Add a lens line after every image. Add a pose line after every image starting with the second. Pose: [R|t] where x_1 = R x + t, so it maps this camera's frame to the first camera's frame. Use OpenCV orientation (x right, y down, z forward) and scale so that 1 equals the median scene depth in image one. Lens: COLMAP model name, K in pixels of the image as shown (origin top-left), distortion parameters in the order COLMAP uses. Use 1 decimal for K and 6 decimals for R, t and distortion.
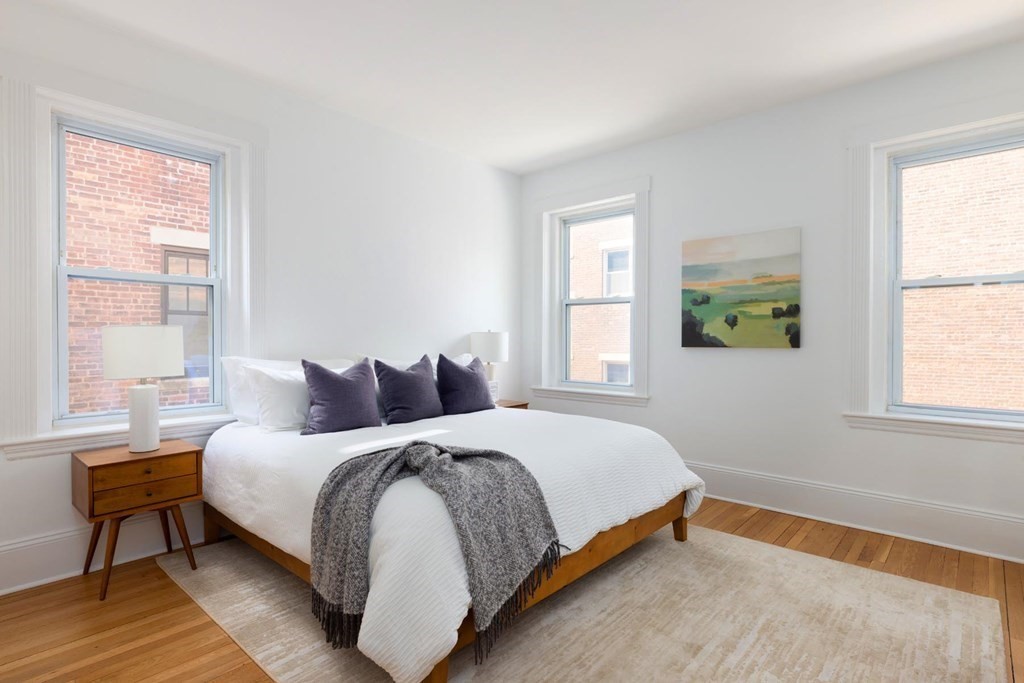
lens RADIAL K [[525.0, 0, 511.7], [0, 525.0, 339.9], [0, 0, 1]] dist [-0.000291, -0.000027]
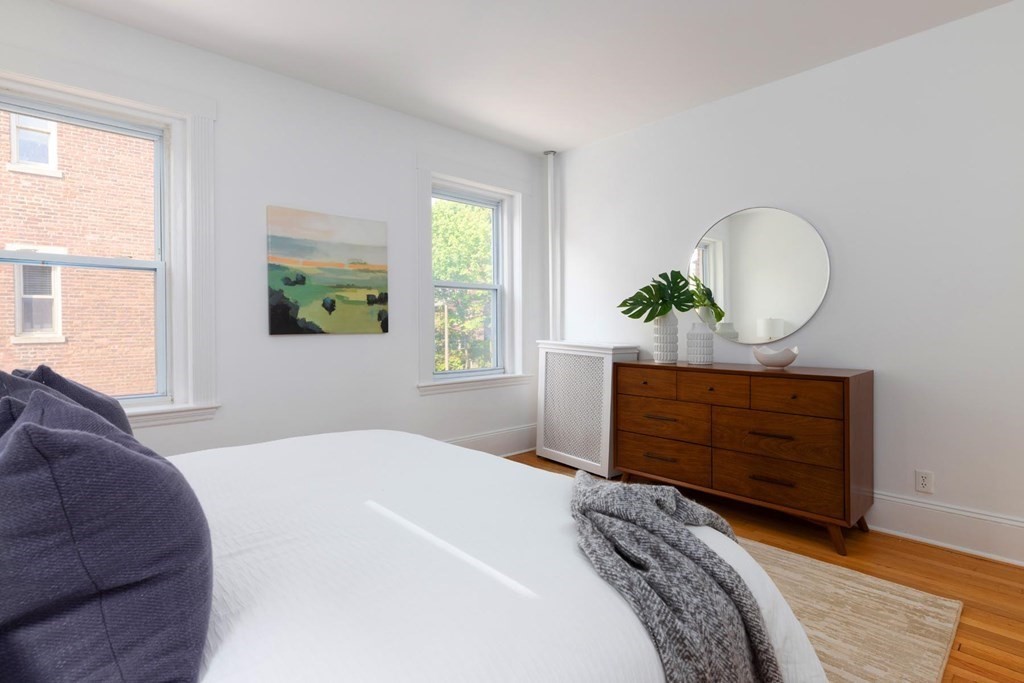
lens RADIAL K [[493.4, 0, 514.0], [0, 493.4, 331.3], [0, 0, 1]] dist [-0.001748, -0.000084]
pose [[0.100788, -0.013123, 0.994821, -0.426610], [0.007103, 0.999897, 0.012470, 0.001433], [-0.994883, 0.005810, 0.100871, 0.585006]]
